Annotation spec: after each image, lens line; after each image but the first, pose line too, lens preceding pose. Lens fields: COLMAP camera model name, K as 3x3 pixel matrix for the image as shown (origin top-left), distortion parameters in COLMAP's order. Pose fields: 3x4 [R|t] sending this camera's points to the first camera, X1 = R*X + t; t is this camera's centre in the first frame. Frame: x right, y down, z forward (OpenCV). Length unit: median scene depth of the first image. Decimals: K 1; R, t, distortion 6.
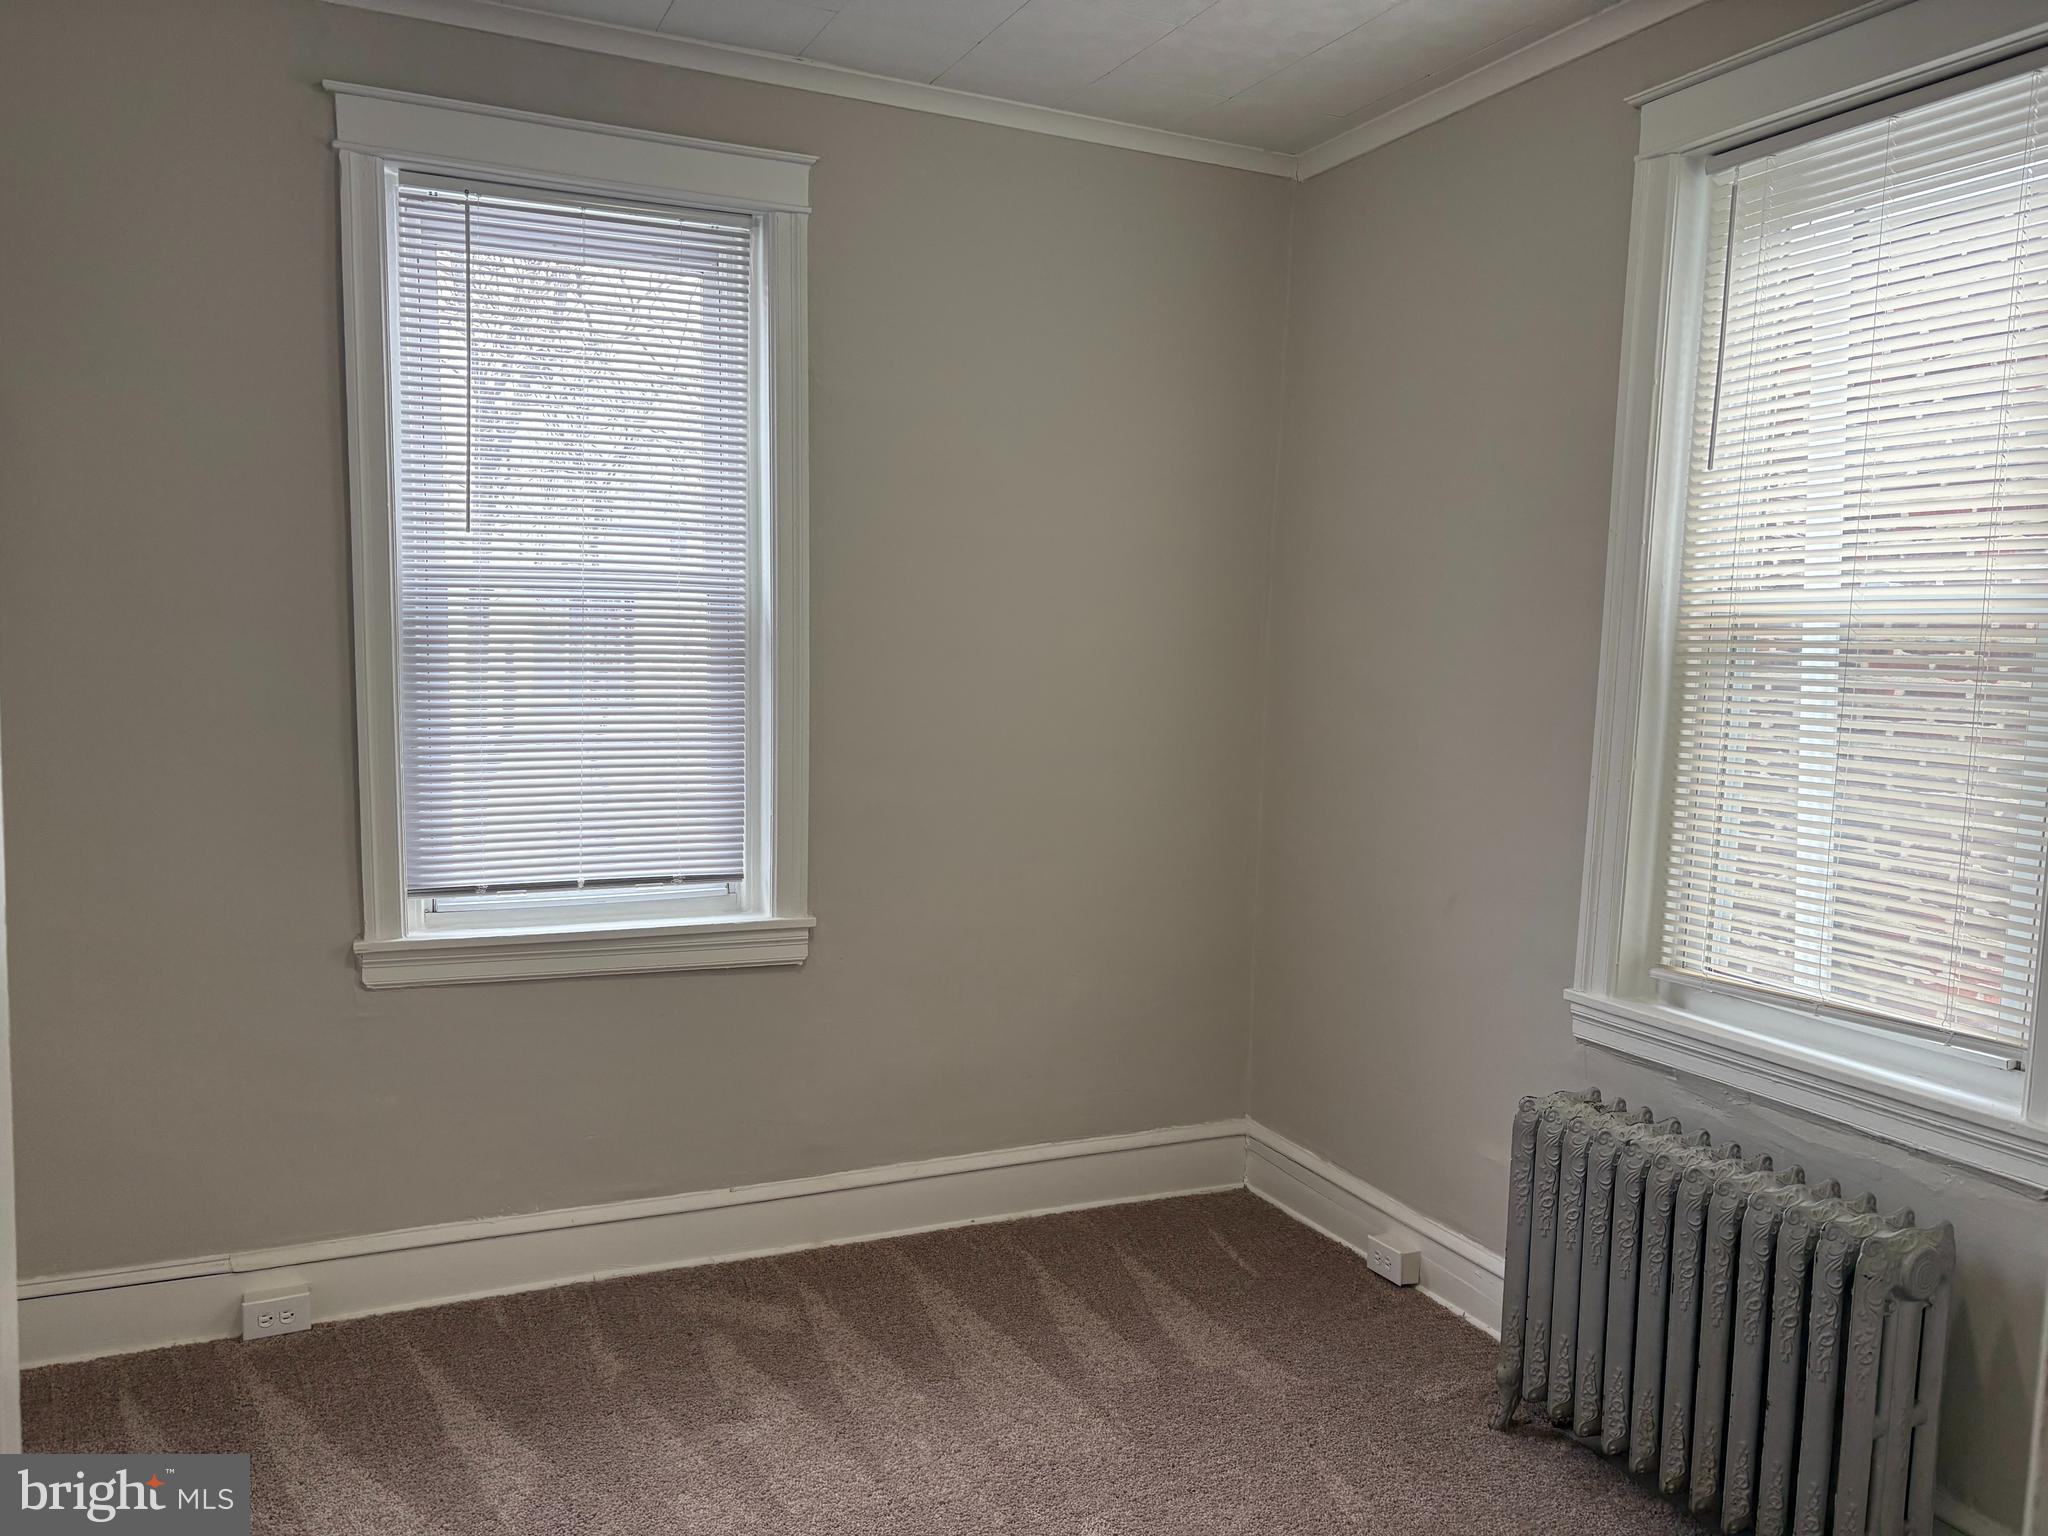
lens RADIAL K [[1521.0, 0, 1021.7], [0, 1521.0, 767.8], [0, 0, 1]] dist [0.004811, 0.004507]
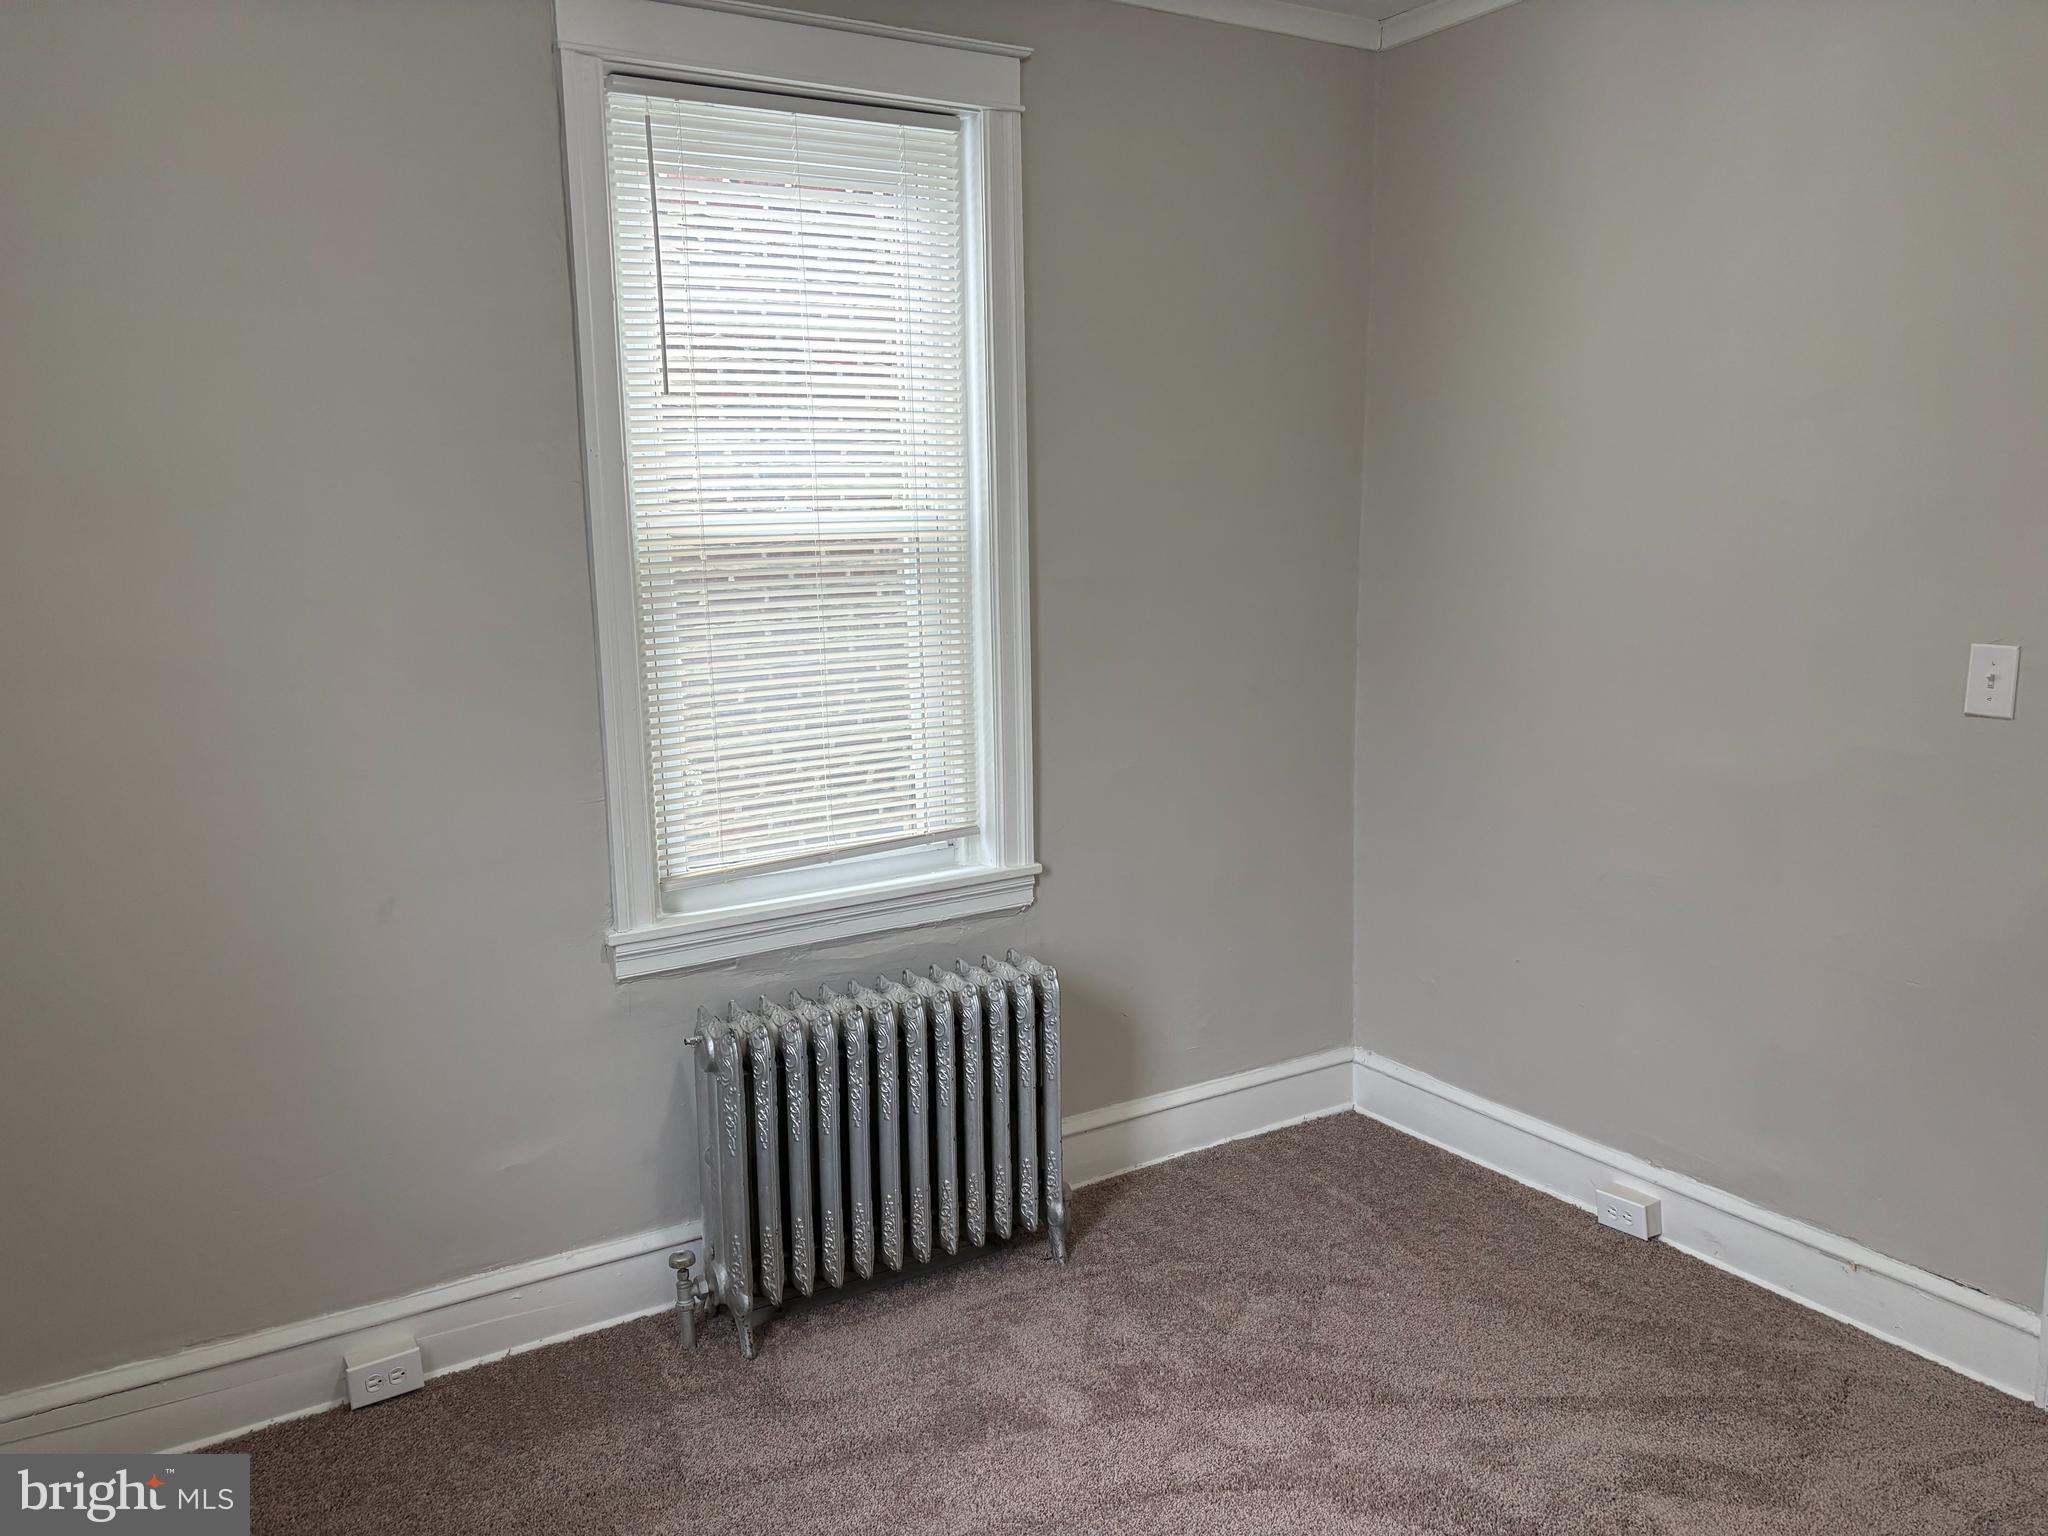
lens RADIAL K [[1521.0, 0, 1023.0], [0, 1521.0, 776.2], [0, 0, 1]] dist [0.004811, 0.004507]
pose [[-0.123572, -0.185151, 0.974910, -0.636143], [0.106457, 0.974296, 0.198528, -0.123443], [-0.986609, 0.128318, -0.100685, 0.897861]]
